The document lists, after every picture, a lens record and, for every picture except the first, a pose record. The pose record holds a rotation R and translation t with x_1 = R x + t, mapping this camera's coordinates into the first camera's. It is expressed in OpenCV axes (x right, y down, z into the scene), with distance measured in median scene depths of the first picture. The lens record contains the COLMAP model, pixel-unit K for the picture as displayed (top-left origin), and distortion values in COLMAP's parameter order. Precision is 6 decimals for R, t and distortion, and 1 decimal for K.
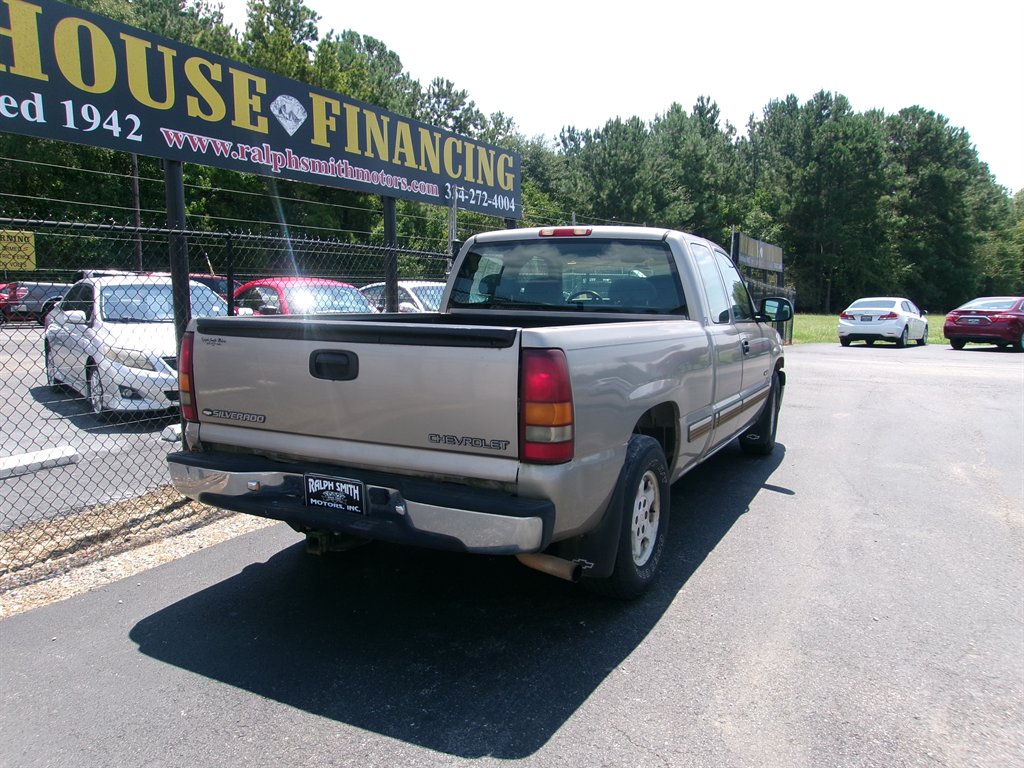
lens RADIAL K [[807.6, 0, 505.1], [0, 807.6, 382.5], [0, 0, 1]] dist [-0.033000, 0.060217]
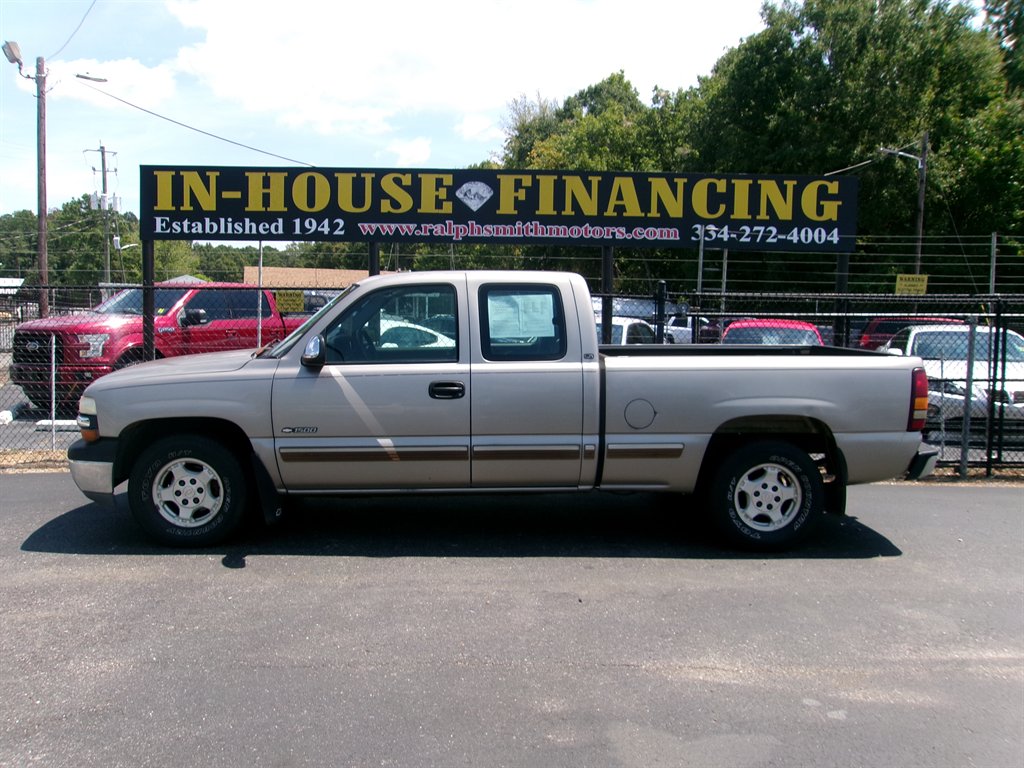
lens RADIAL K [[805.6, 0, 497.3], [0, 805.6, 392.1], [0, 0, 1]] dist [-0.044094, 0.094910]
pose [[0.455445, 0.079987, -0.886663, 0.907064], [-0.119037, 0.992484, 0.028388, -0.048254], [0.882270, 0.092616, 0.461543, 0.421683]]
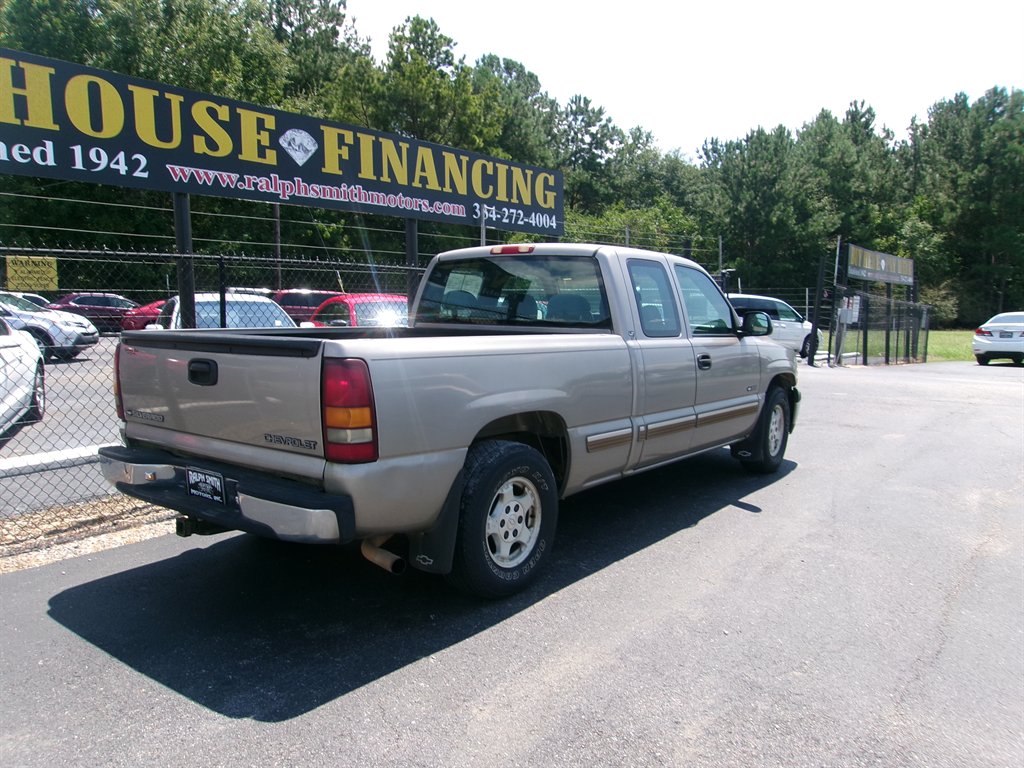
lens RADIAL K [[807.6, 0, 504.1], [0, 807.6, 385.2], [0, 0, 1]] dist [-0.033000, 0.060217]
pose [[0.982441, 0.013877, -0.186059, 0.203336], [-0.016828, 0.999756, -0.014291, 0.003122], [0.185816, 0.017171, 0.982435, -0.019711]]
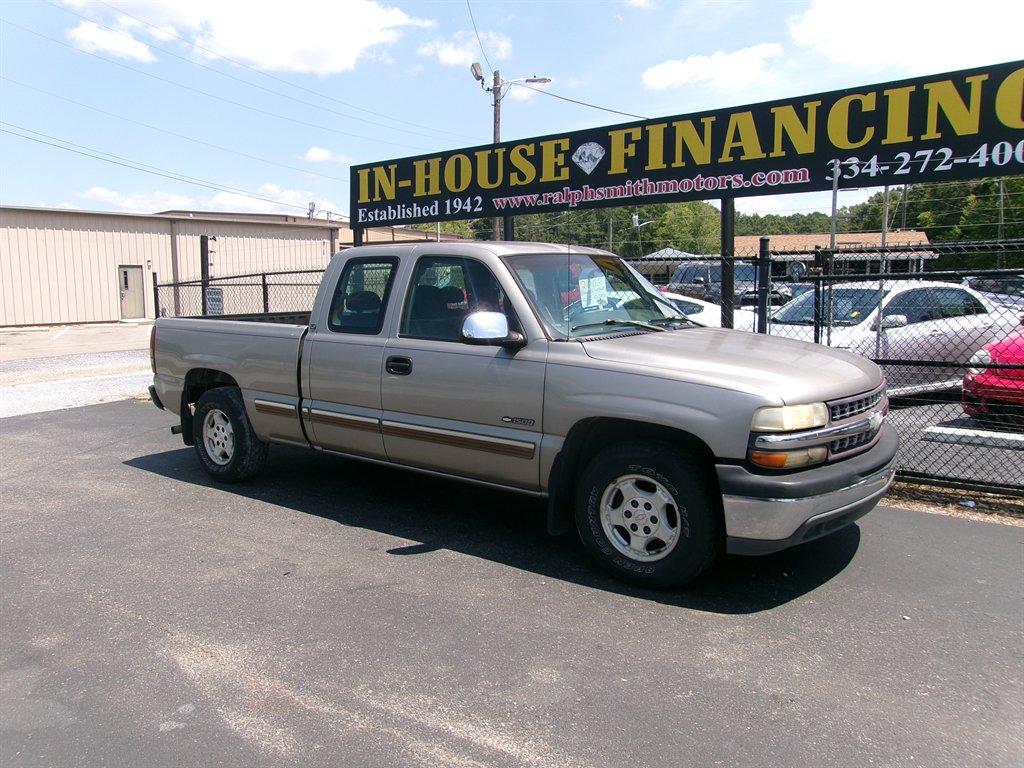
lens RADIAL K [[805.6, 0, 497.0], [0, 805.6, 380.2], [0, 0, 1]] dist [-0.044094, 0.094910]
pose [[-0.194525, 0.107239, -0.975018, 0.963661], [-0.105944, 0.985894, 0.129572, -0.130002], [0.975160, 0.128502, -0.180419, 1.068783]]
